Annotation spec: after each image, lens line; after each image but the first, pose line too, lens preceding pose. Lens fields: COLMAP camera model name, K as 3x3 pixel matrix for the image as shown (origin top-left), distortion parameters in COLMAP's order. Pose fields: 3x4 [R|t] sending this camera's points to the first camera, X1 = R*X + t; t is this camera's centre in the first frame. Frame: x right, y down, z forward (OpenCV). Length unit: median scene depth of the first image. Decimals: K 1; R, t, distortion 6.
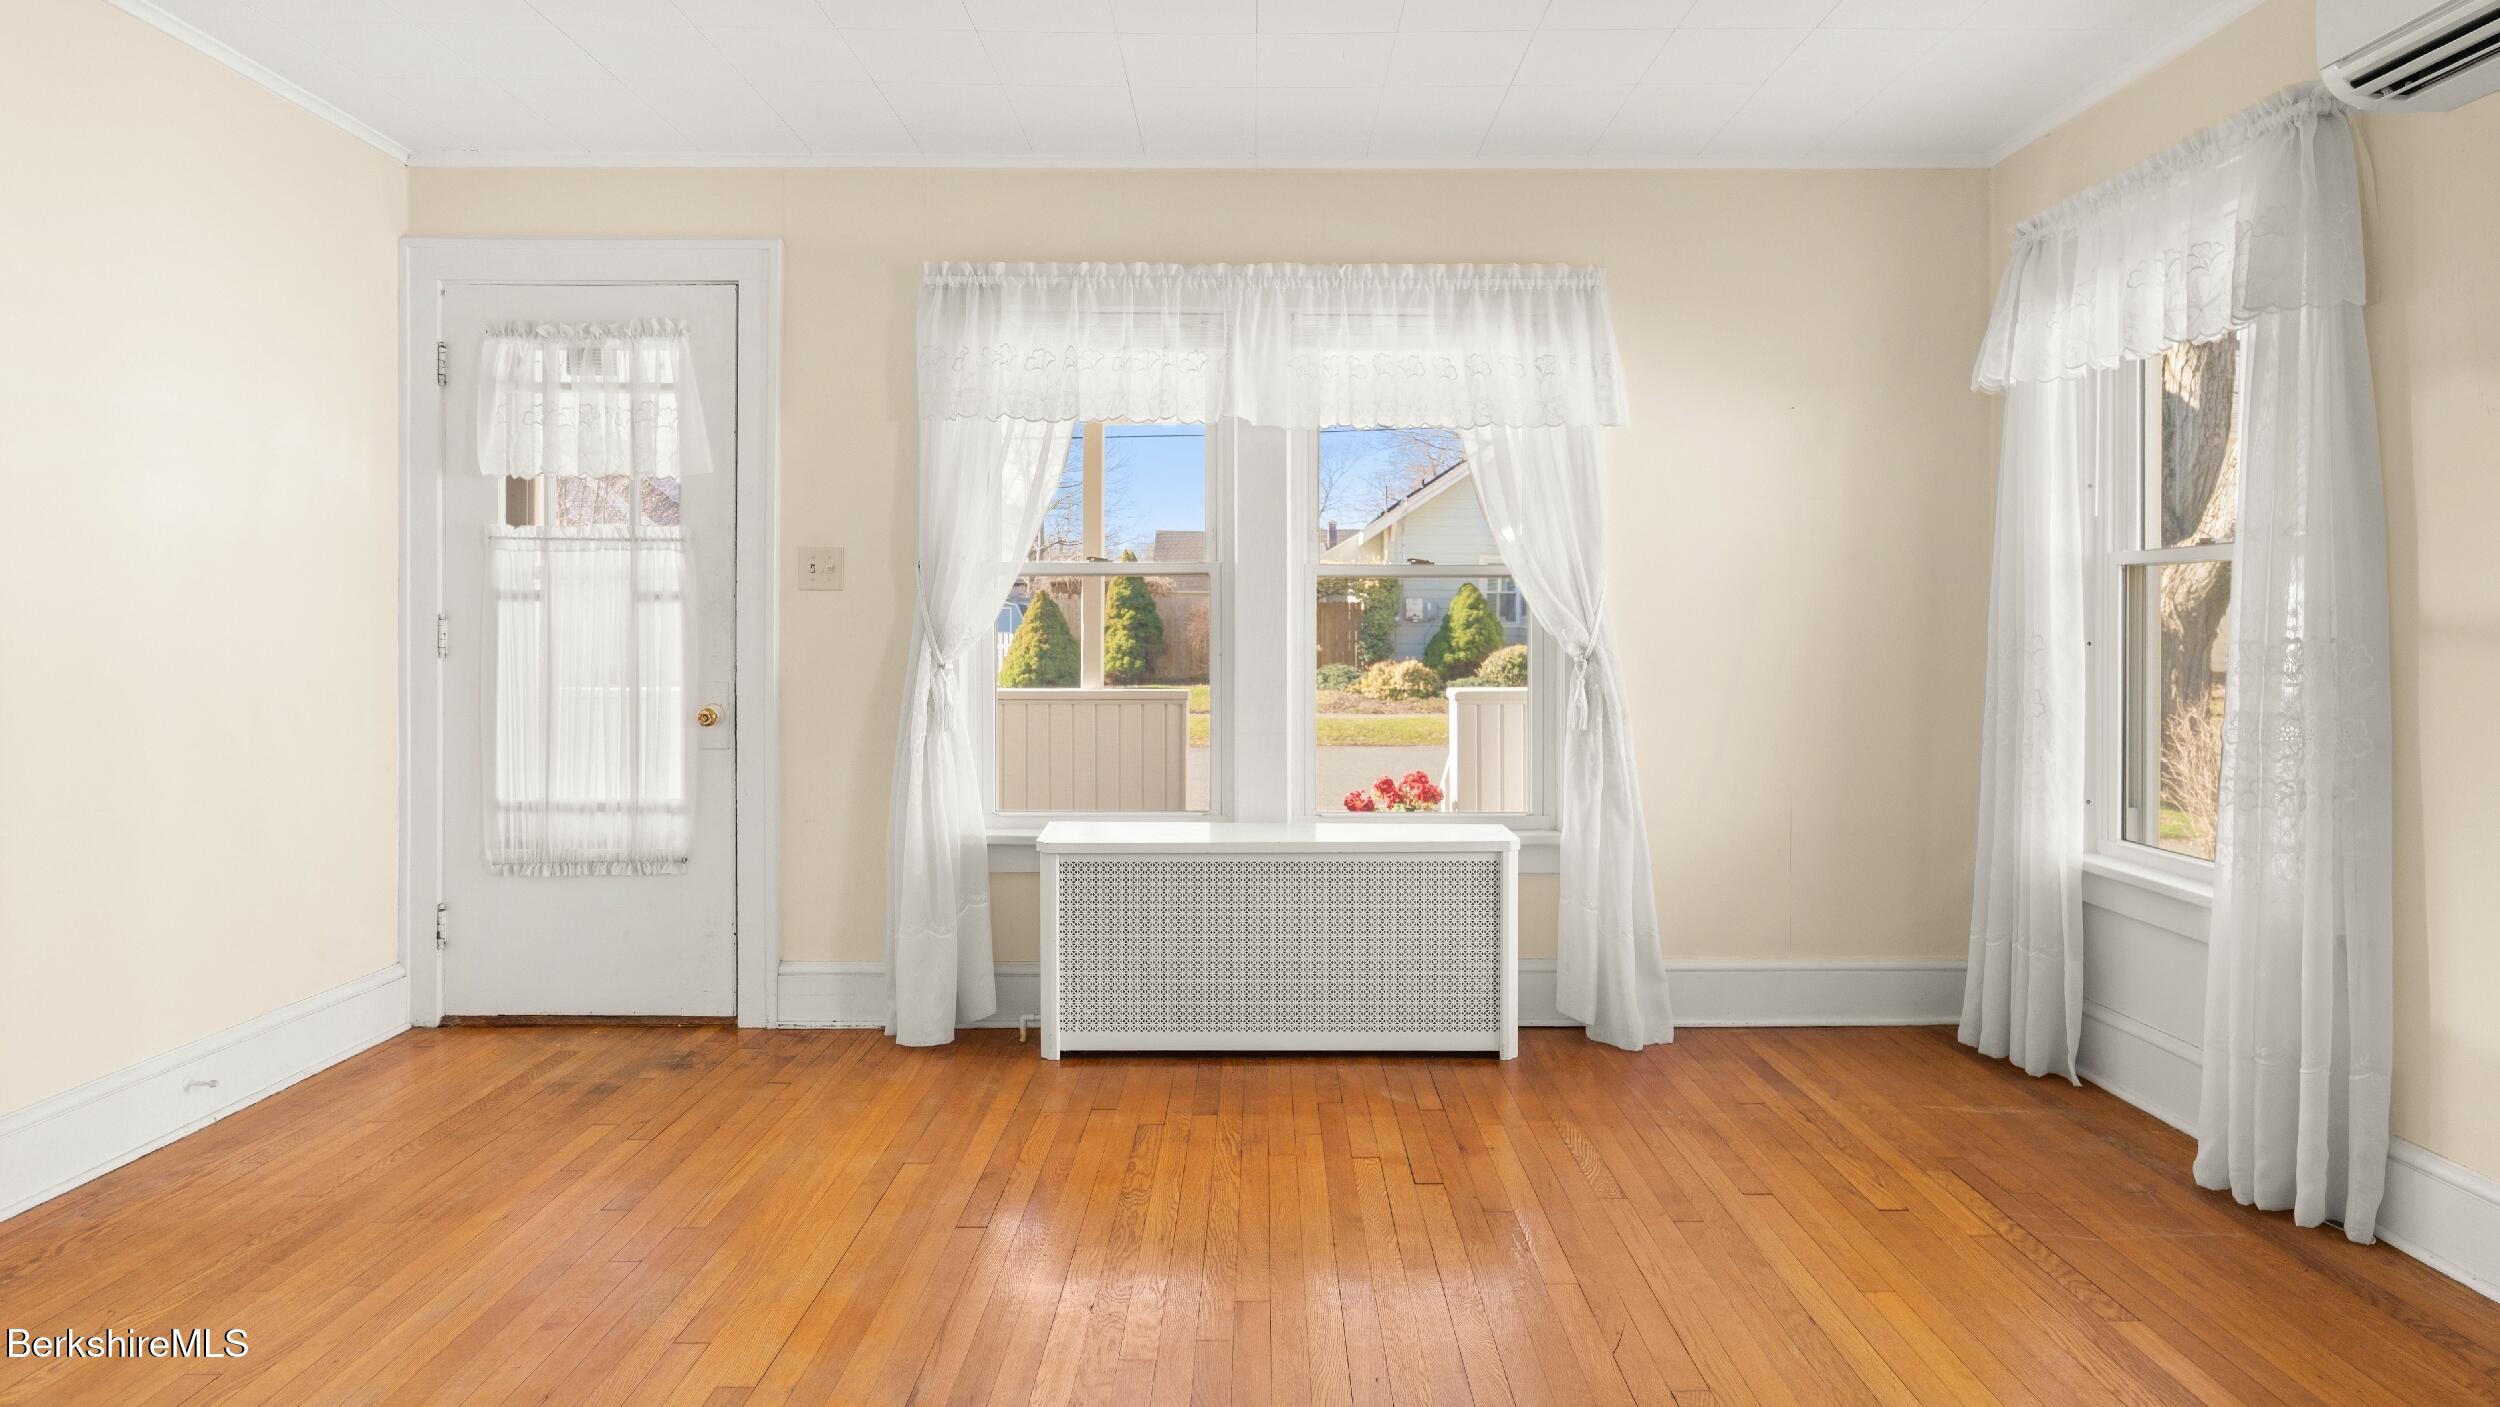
lens RADIAL K [[1383.8, 0, 1248.3], [0, 1383.8, 636.4], [0, 0, 1]] dist [0.001103, -0.000388]
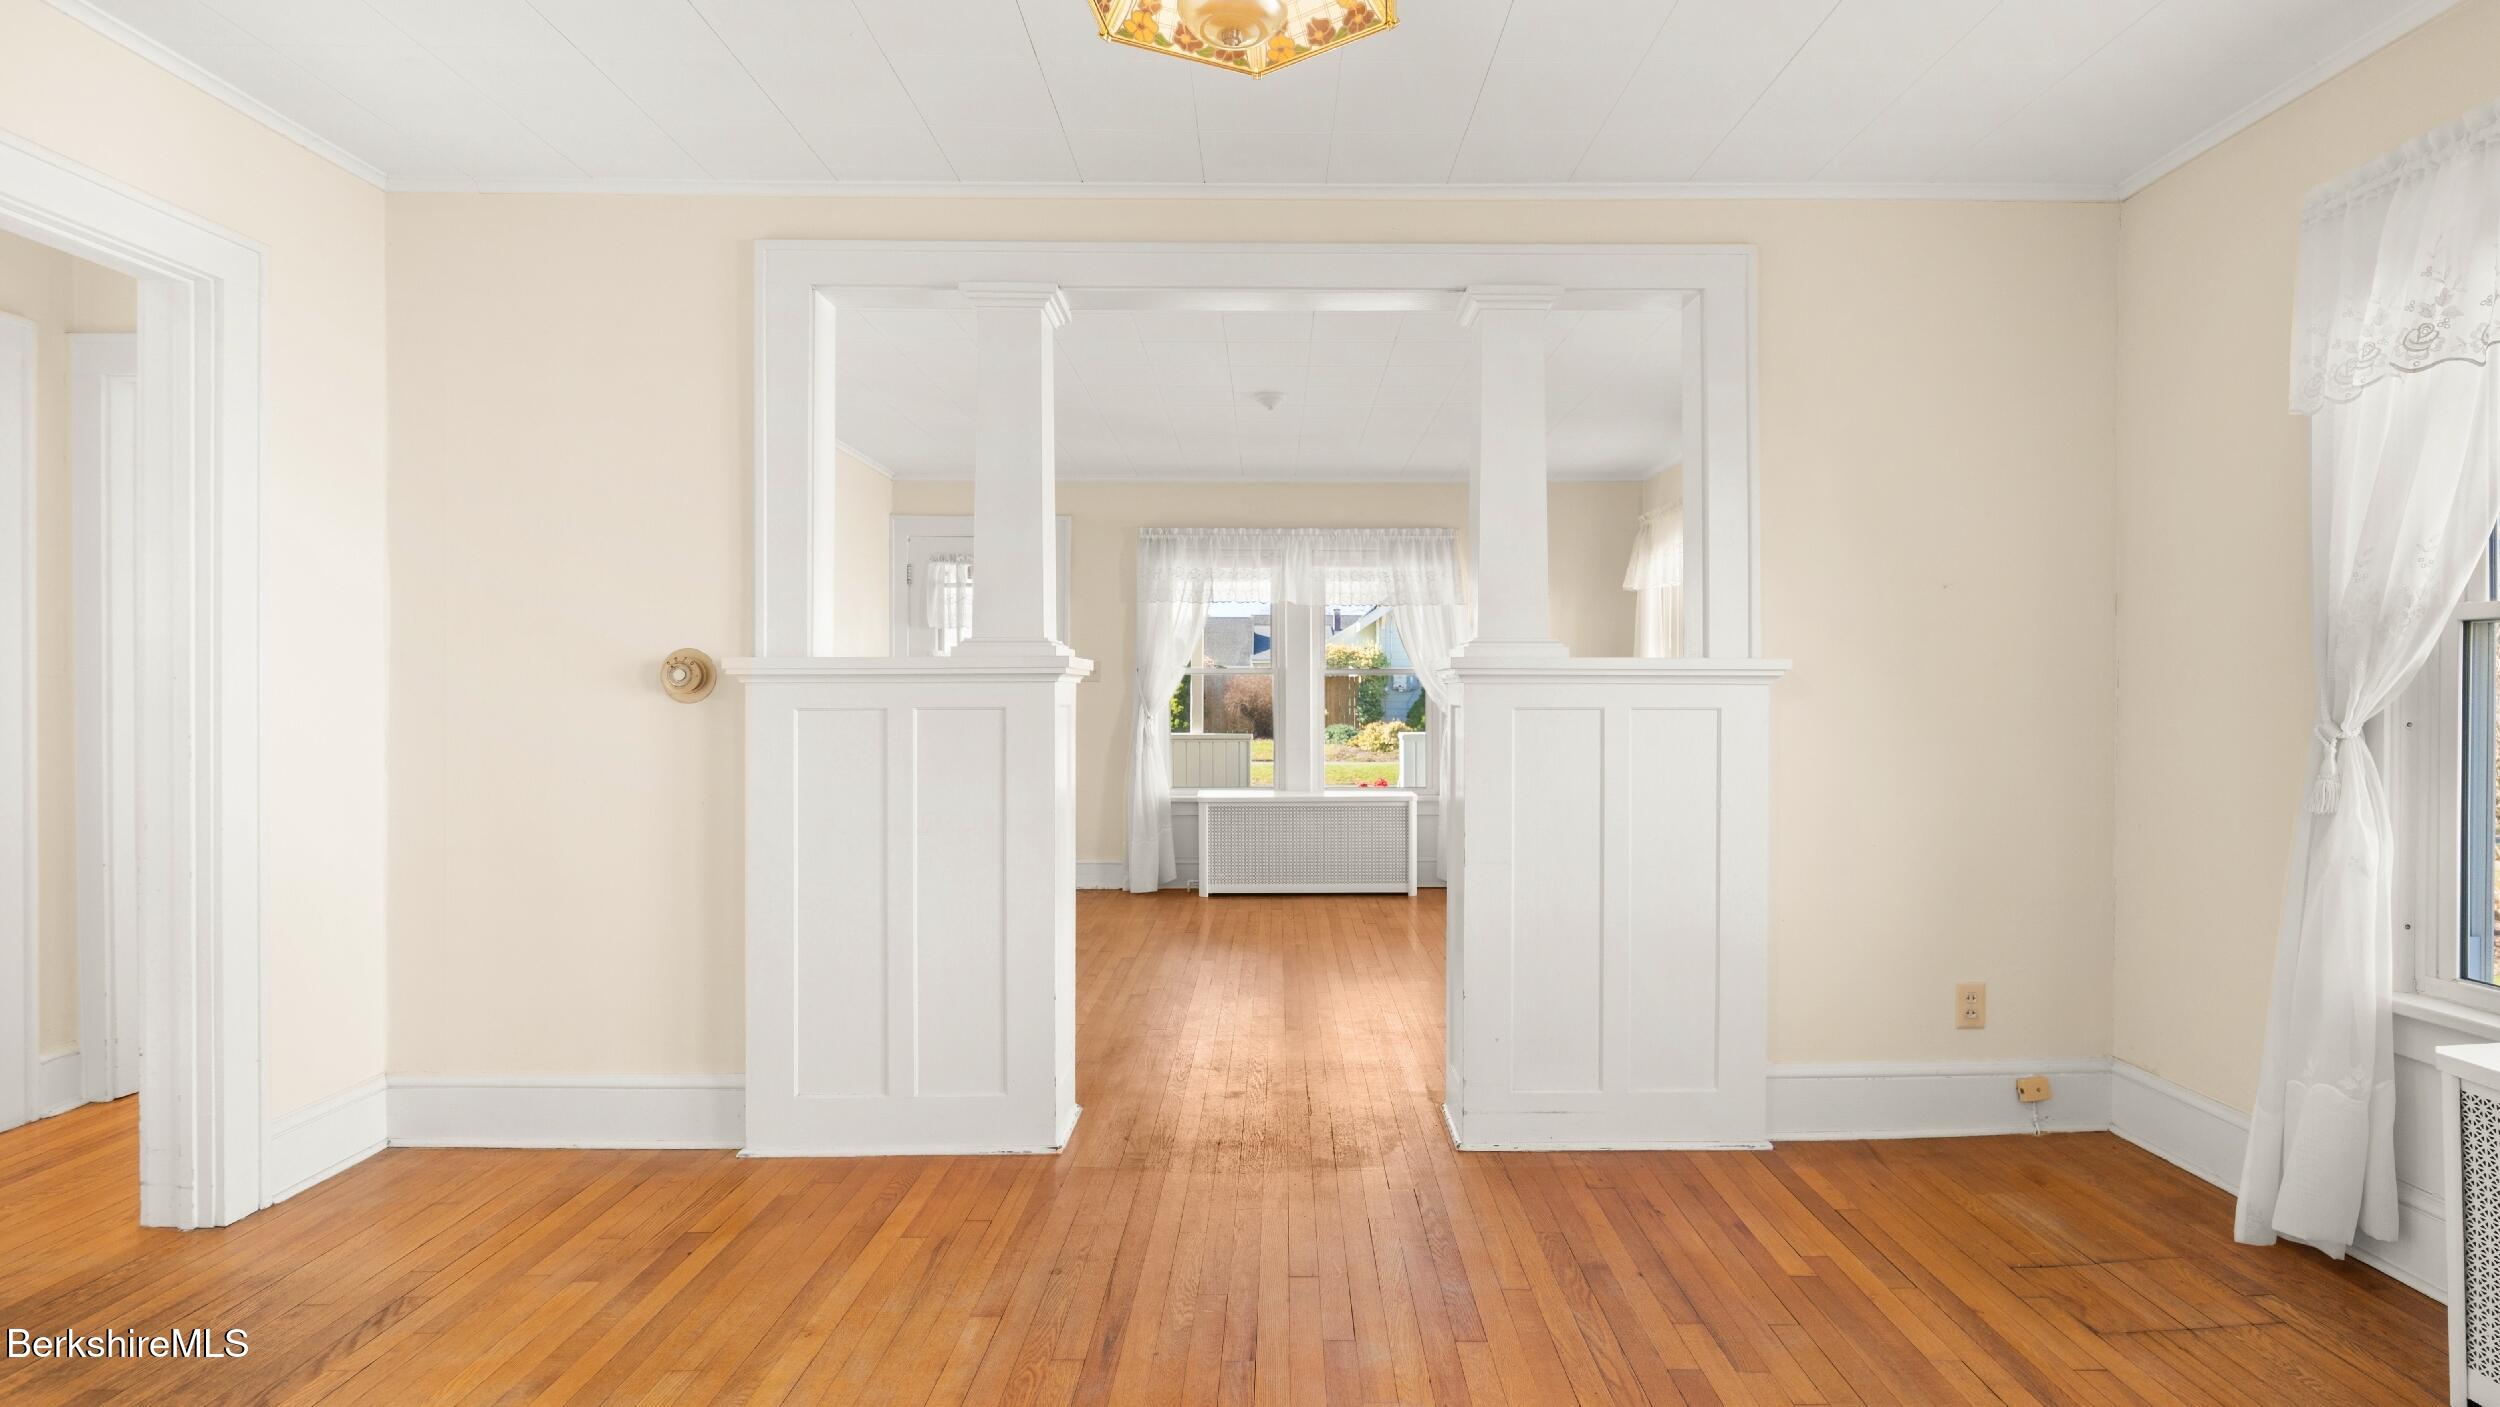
lens RADIAL K [[1166.5, 0, 1287.2], [0, 1166.5, 703.2], [0, 0, 1]] dist [-0.000578, -0.000129]
pose [[0.999838, -0.002056, 0.017887, -0.040070], [0.002055, 0.999998, 0.000078, -0.000348], [-0.017887, -0.000041, 0.999840, -0.789200]]
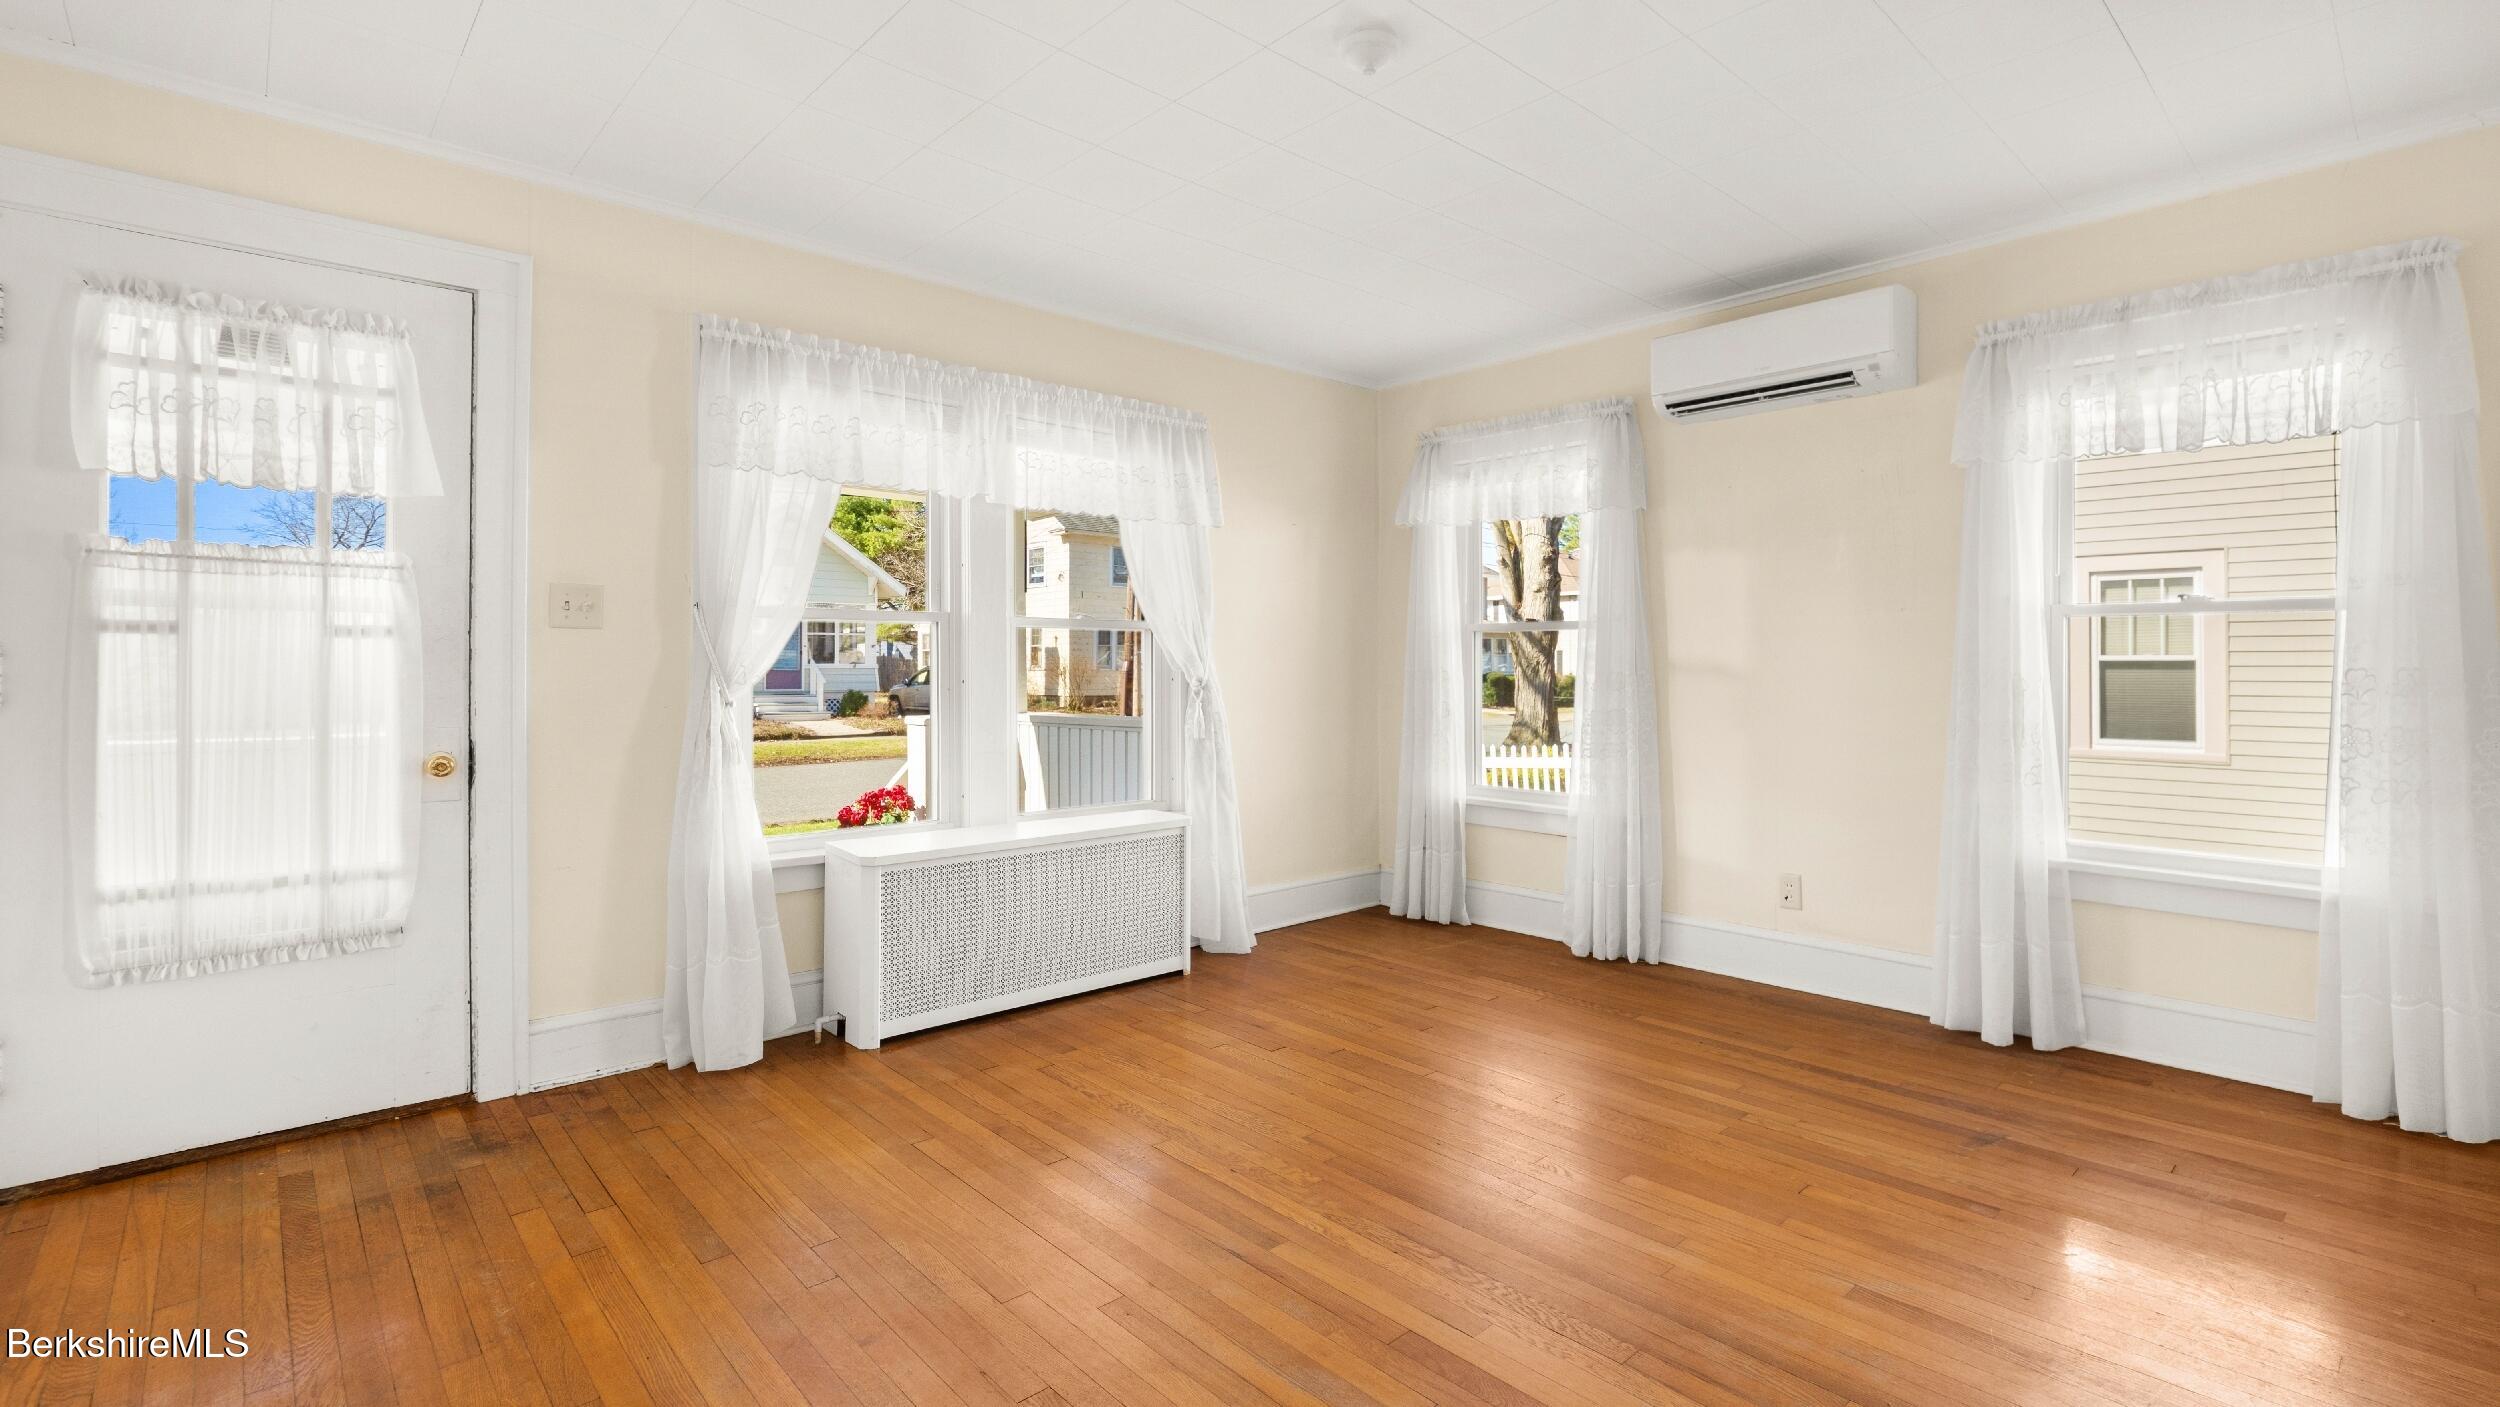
lens RADIAL K [[1112.0, 0, 1258.0], [0, 1112.0, 669.9], [0, 0, 1]] dist [-0.002099, -0.000535]
pose [[0.741518, -0.002440, 0.670928, -0.483128], [0.004675, 0.999988, -0.001530, -0.000917], [-0.670916, 0.004272, 0.741521, 0.106620]]
